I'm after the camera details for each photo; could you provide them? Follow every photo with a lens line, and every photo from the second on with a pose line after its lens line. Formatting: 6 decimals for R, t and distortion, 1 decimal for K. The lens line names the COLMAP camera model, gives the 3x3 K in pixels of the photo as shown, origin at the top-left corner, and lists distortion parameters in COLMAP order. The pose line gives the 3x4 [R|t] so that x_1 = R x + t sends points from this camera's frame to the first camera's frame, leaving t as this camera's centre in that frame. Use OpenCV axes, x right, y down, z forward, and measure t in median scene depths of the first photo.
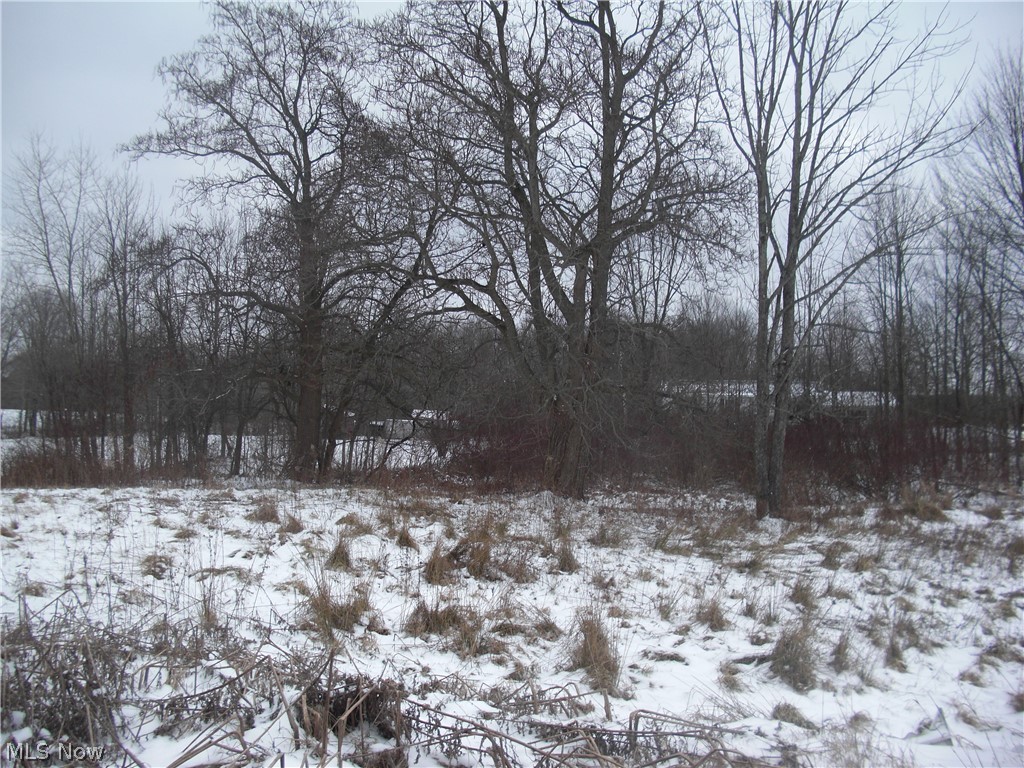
lens RADIAL K [[989.5, 0, 512.0], [0, 989.5, 384.0], [0, 0, 1]] dist [-0.139399, 0.011860]
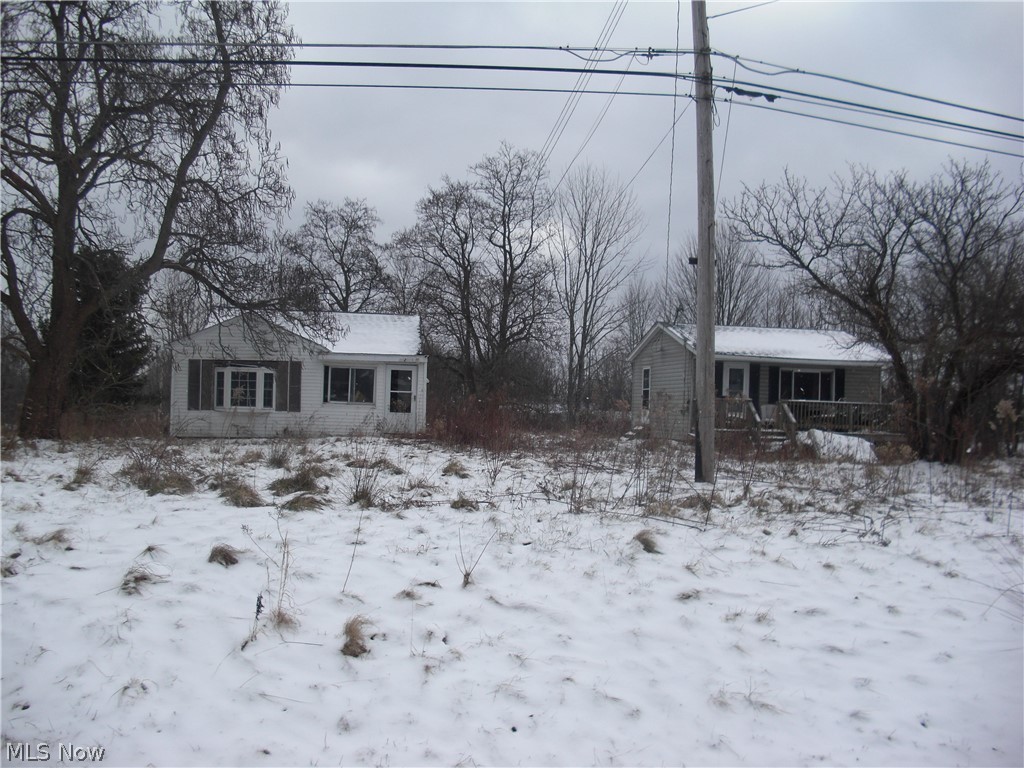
lens RADIAL K [[989.5, 0, 512.0], [0, 989.5, 384.0], [0, 0, 1]] dist [-0.139399, 0.011860]
pose [[0.978750, 0.028855, 0.203016, -0.407797], [-0.020428, 0.998845, -0.043482, 0.069557], [-0.204036, 0.038410, 0.978209, -1.457493]]
